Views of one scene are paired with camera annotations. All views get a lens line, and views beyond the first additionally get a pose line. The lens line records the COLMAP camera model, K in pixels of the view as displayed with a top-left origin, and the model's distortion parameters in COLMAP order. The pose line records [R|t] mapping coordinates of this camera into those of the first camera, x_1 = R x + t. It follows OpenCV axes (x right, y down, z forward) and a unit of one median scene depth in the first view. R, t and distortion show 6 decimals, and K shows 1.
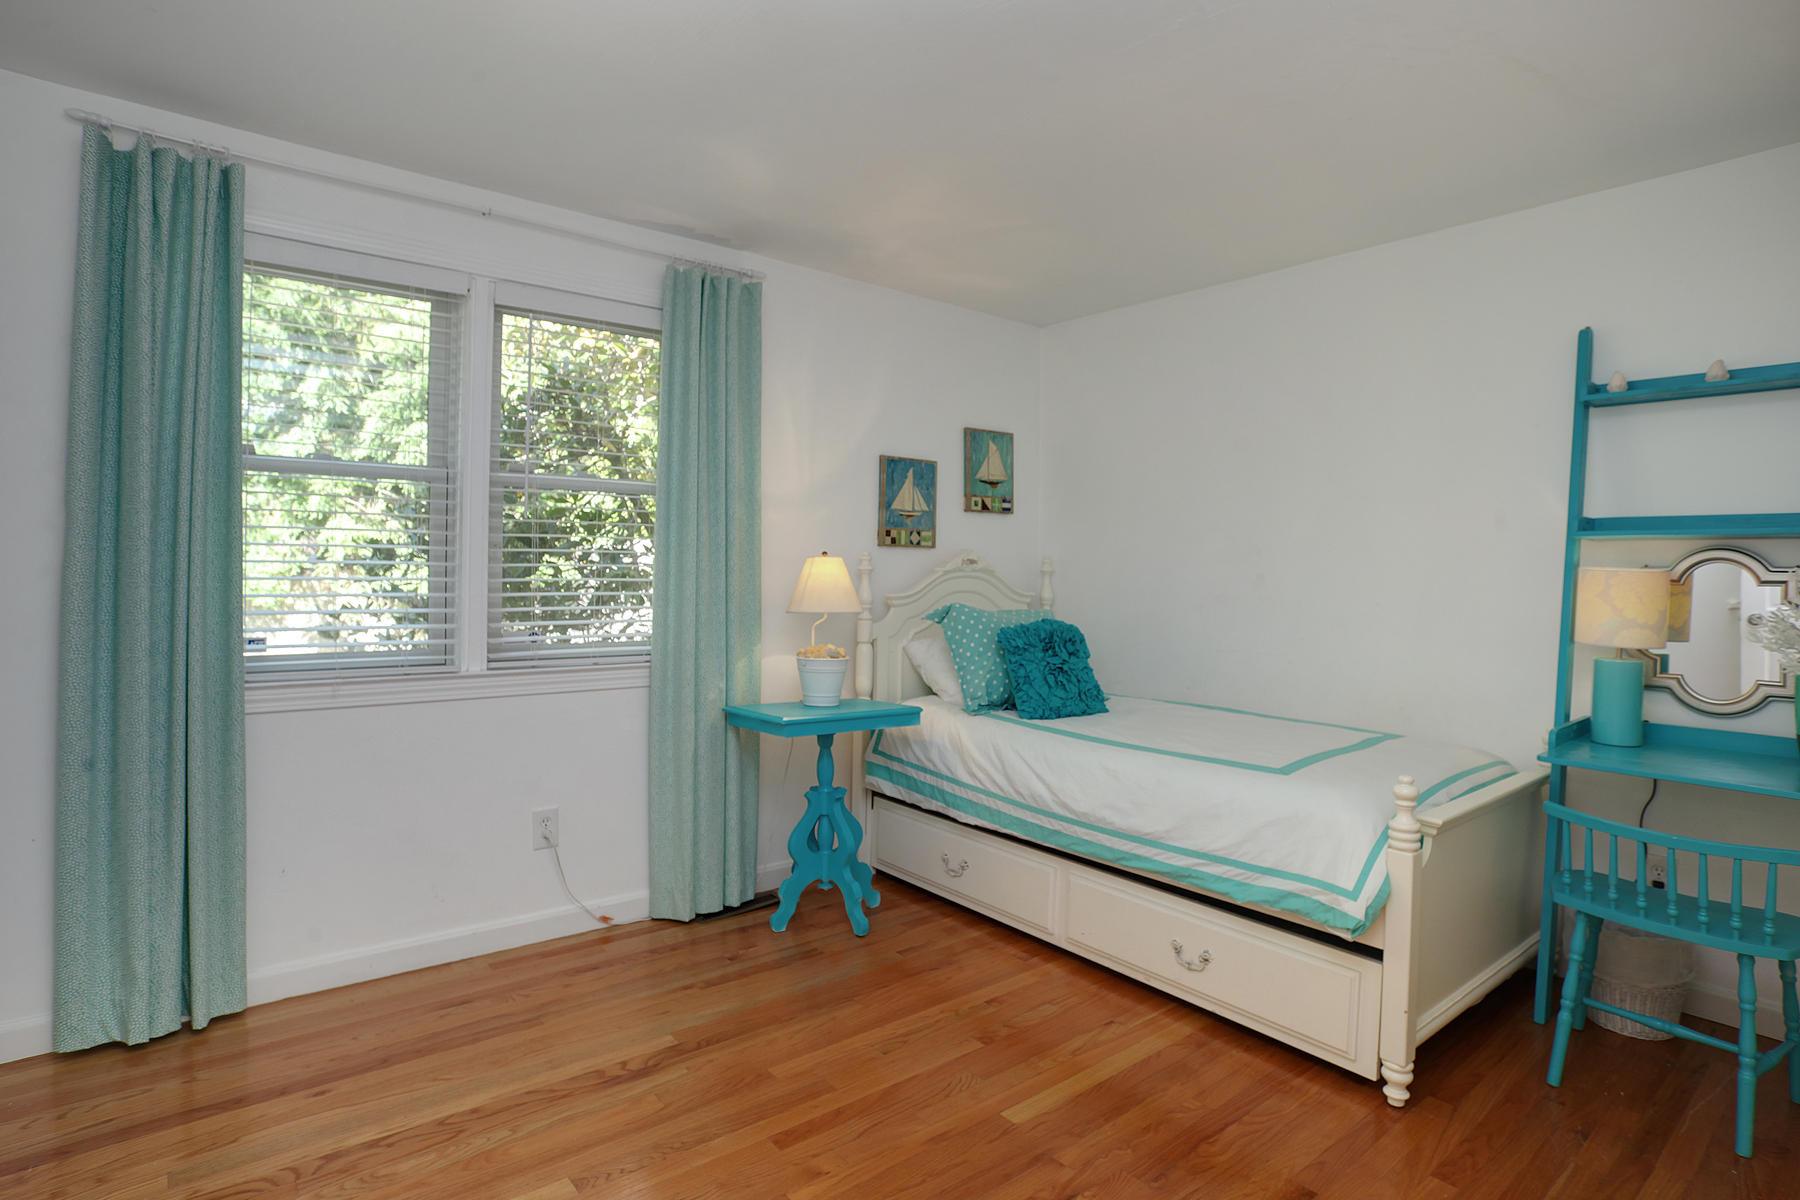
lens RADIAL K [[960.6, 0, 900.5], [0, 960.6, 594.0], [0, 0, 1]] dist [-0.043603, 0.009952]
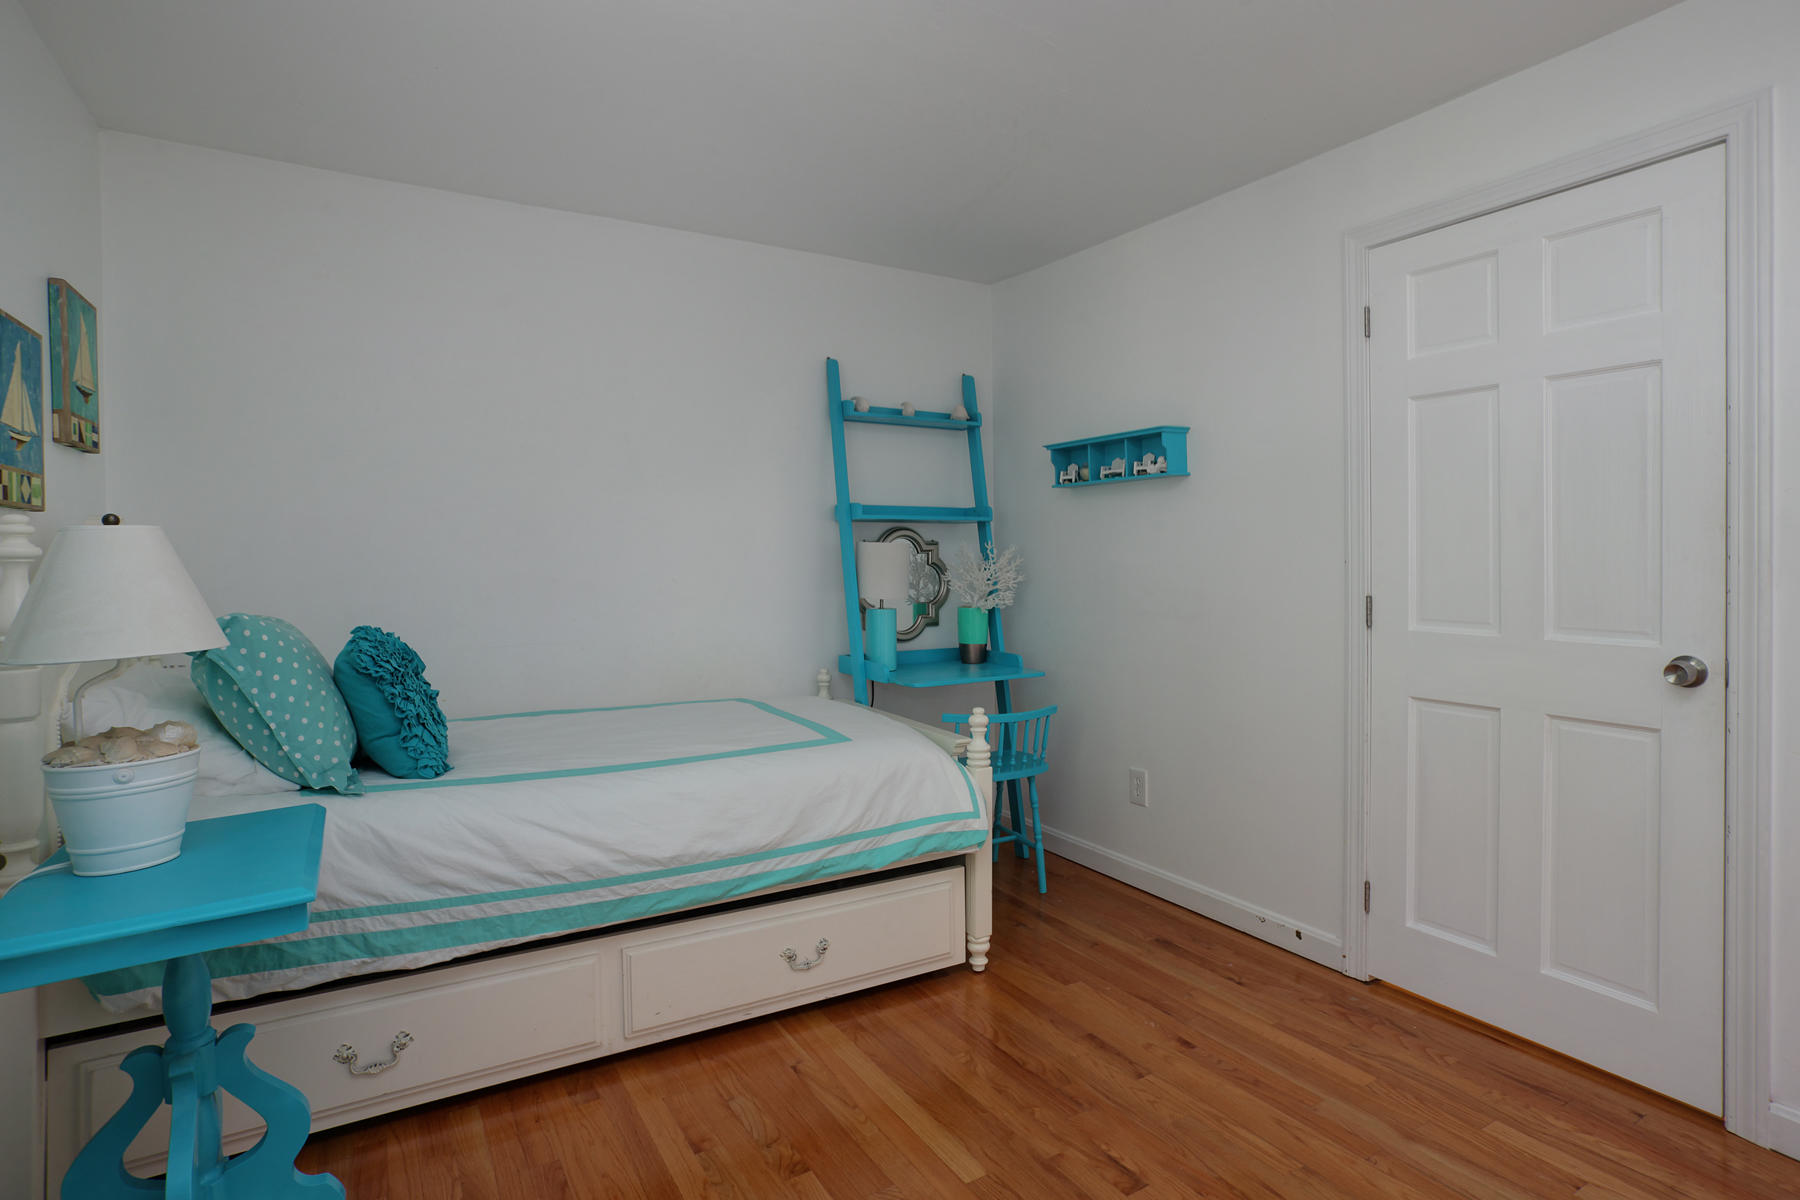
lens RADIAL K [[960.6, 0, 907.2], [0, 960.6, 541.6], [0, 0, 1]] dist [-0.043603, 0.009952]
pose [[0.106077, -0.009071, 0.994317, -0.597359], [0.024860, 0.999670, 0.006467, -0.033096], [-0.994047, 0.024033, 0.106268, 0.757049]]
